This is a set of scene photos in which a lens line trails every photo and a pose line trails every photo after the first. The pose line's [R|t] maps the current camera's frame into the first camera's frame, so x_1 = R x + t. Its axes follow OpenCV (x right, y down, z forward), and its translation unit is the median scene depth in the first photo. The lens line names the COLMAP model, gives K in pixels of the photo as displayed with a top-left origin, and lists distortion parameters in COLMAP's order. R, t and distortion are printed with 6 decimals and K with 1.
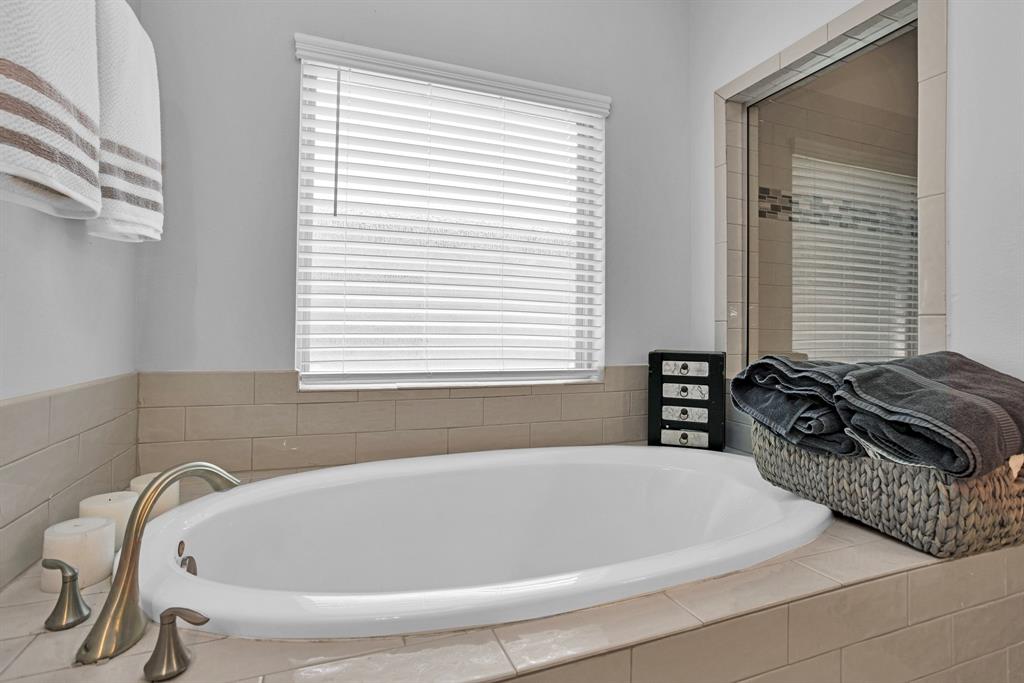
lens RADIAL K [[494.9, 0, 509.4], [0, 494.9, 327.7], [0, 0, 1]] dist [-0.045748, 0.020773]
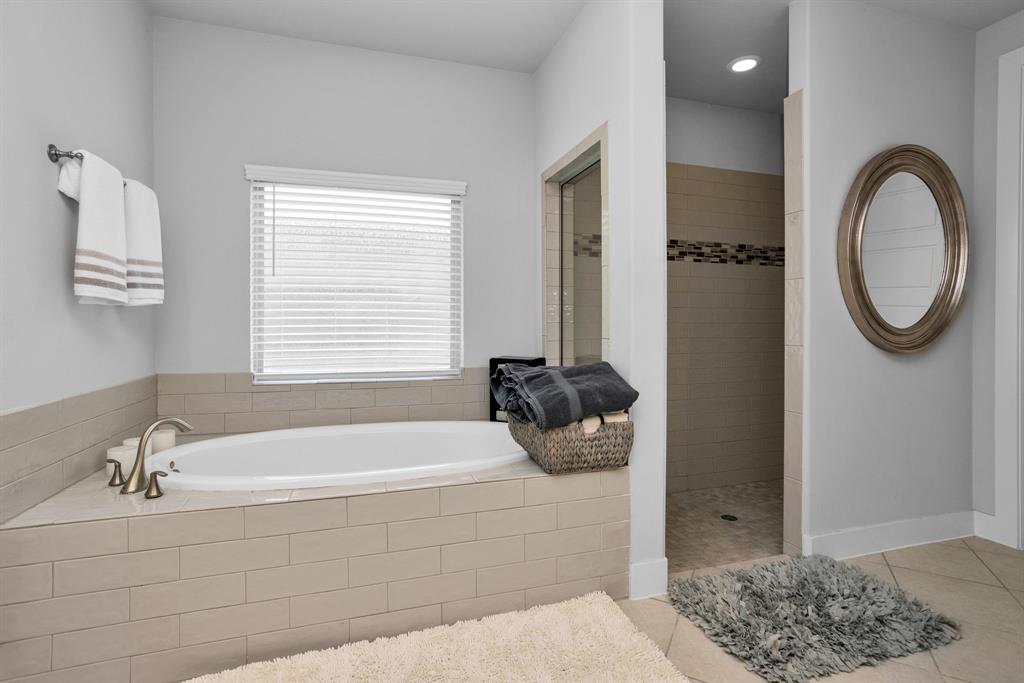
lens RADIAL K [[502.0, 0, 514.1], [0, 502.0, 324.1], [0, 0, 1]] dist [-0.051328, 0.031914]
pose [[0.997767, -0.012494, -0.065606, 0.753503], [0.013175, 0.999864, 0.009951, -0.107441], [0.065473, -0.010793, 0.997796, -0.801750]]
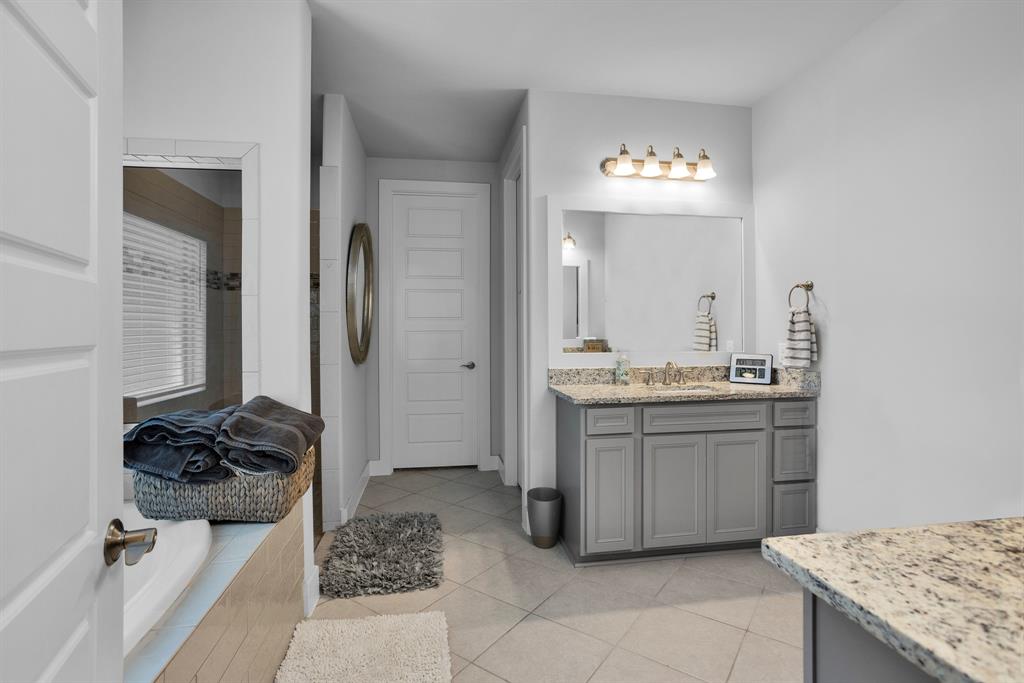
lens RADIAL K [[502.0, 0, 514.1], [0, 502.0, 324.1], [0, 0, 1]] dist [-0.051328, 0.031914]
pose [[0.200105, -0.008734, 0.979736, -0.578854], [0.001396, 0.999962, 0.008630, -0.215285], [-0.979774, -0.000359, 0.200109, -0.167829]]
